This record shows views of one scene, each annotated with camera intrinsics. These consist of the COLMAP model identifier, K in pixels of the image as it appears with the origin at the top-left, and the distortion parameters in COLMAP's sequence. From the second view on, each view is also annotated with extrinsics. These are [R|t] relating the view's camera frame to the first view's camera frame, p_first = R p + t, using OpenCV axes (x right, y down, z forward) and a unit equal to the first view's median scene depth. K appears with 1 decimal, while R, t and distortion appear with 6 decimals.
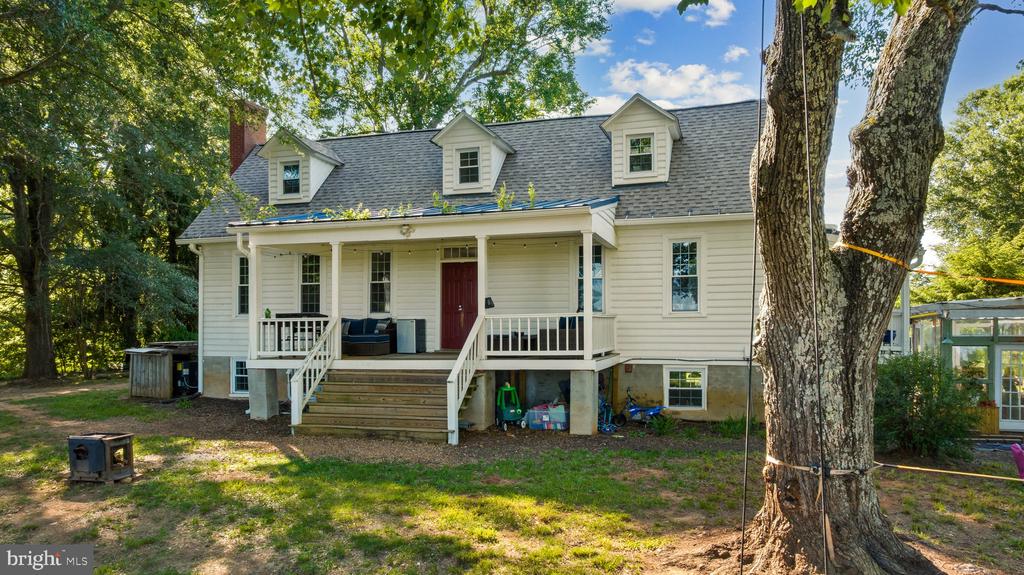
lens RADIAL K [[731.0, 0, 494.7], [0, 731.0, 337.5], [0, 0, 1]] dist [-0.011327, -0.004988]
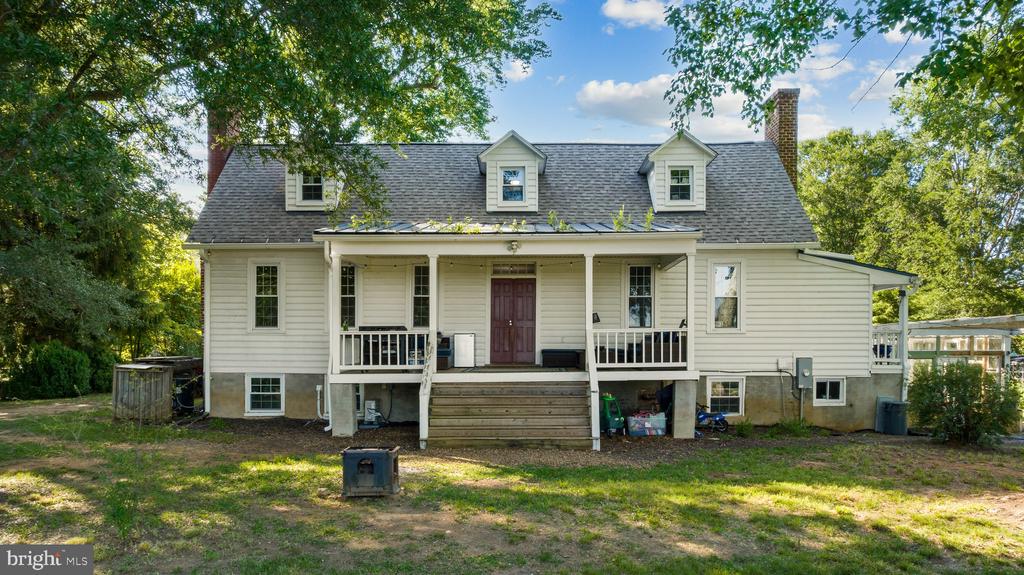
lens RADIAL K [[744.3, 0, 497.0], [0, 744.3, 370.6], [0, 0, 1]] dist [-0.008959, -0.000689]
pose [[0.958724, -0.006074, 0.284273, -0.407503], [0.001146, 0.999846, 0.017496, 0.008988], [-0.284336, -0.016448, 0.958584, 0.004808]]
